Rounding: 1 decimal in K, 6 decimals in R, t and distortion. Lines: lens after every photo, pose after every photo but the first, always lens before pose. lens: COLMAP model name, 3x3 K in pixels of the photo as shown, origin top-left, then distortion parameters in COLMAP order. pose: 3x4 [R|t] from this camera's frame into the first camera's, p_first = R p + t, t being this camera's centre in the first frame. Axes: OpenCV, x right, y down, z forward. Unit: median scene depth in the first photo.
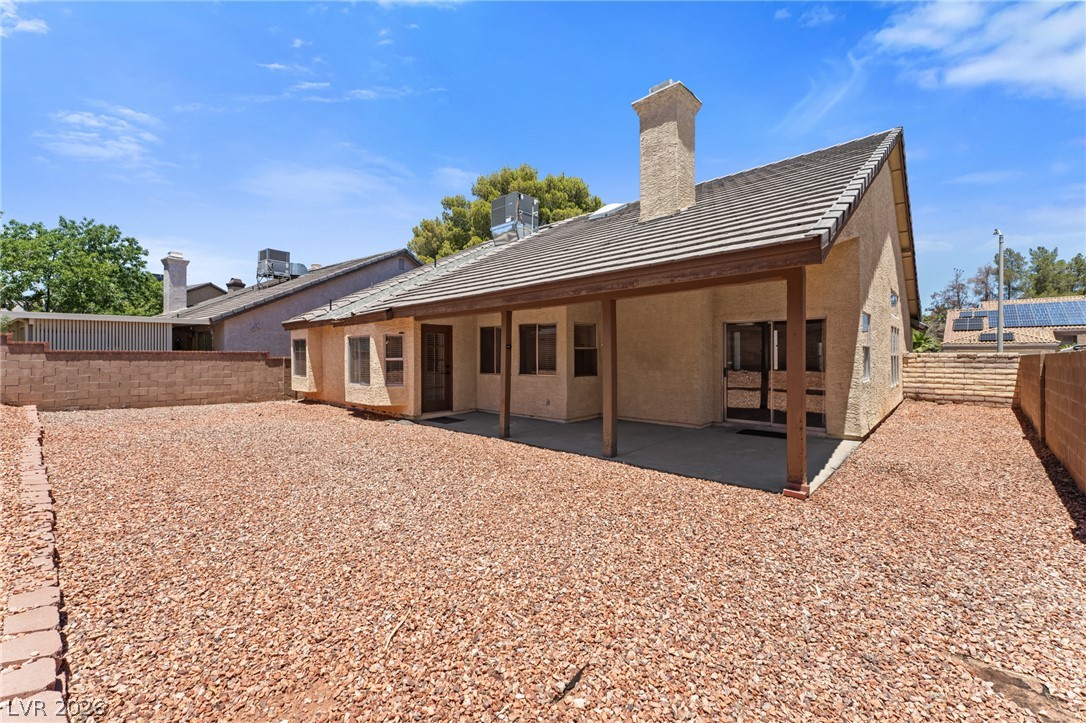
lens RADIAL K [[437.6, 0, 540.0], [0, 437.6, 356.4], [0, 0, 1]] dist [0.002300, -0.000093]
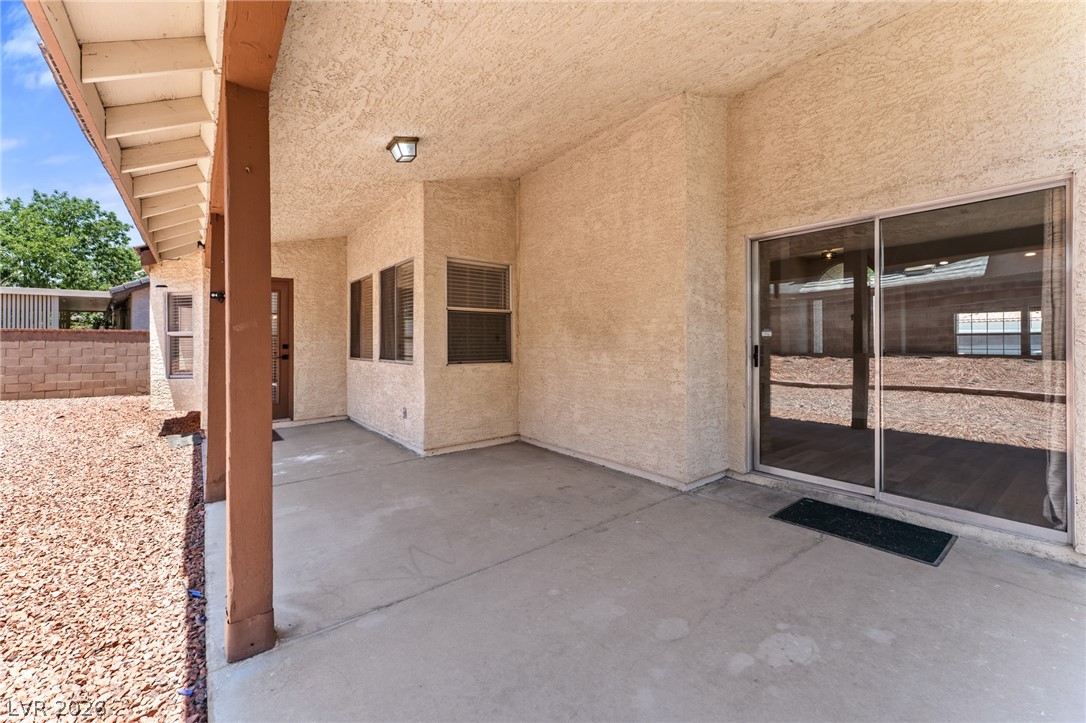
lens RADIAL K [[437.6, 0, 545.8], [0, 437.6, 343.5], [0, 0, 1]] dist [0.002300, -0.000093]
pose [[0.987537, -0.001234, -0.157380, 0.246398], [0.000831, 0.999996, -0.002628, 0.021362], [0.157383, 0.002464, 0.987535, 0.467029]]
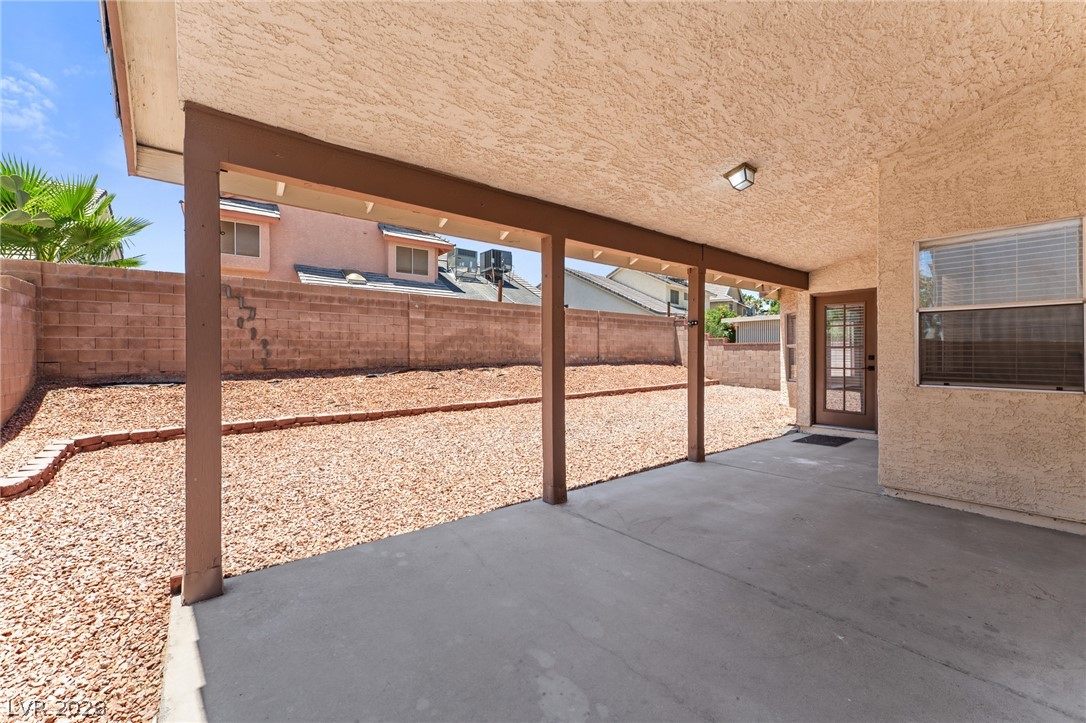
lens RADIAL K [[437.6, 0, 539.8], [0, 437.6, 351.8], [0, 0, 1]] dist [0.002300, -0.000093]
pose [[-0.146079, 0.000091, -0.989273, 0.460119], [-0.003946, 0.999992, 0.000674, 0.017145], [0.989265, 0.004002, -0.146077, 0.658576]]
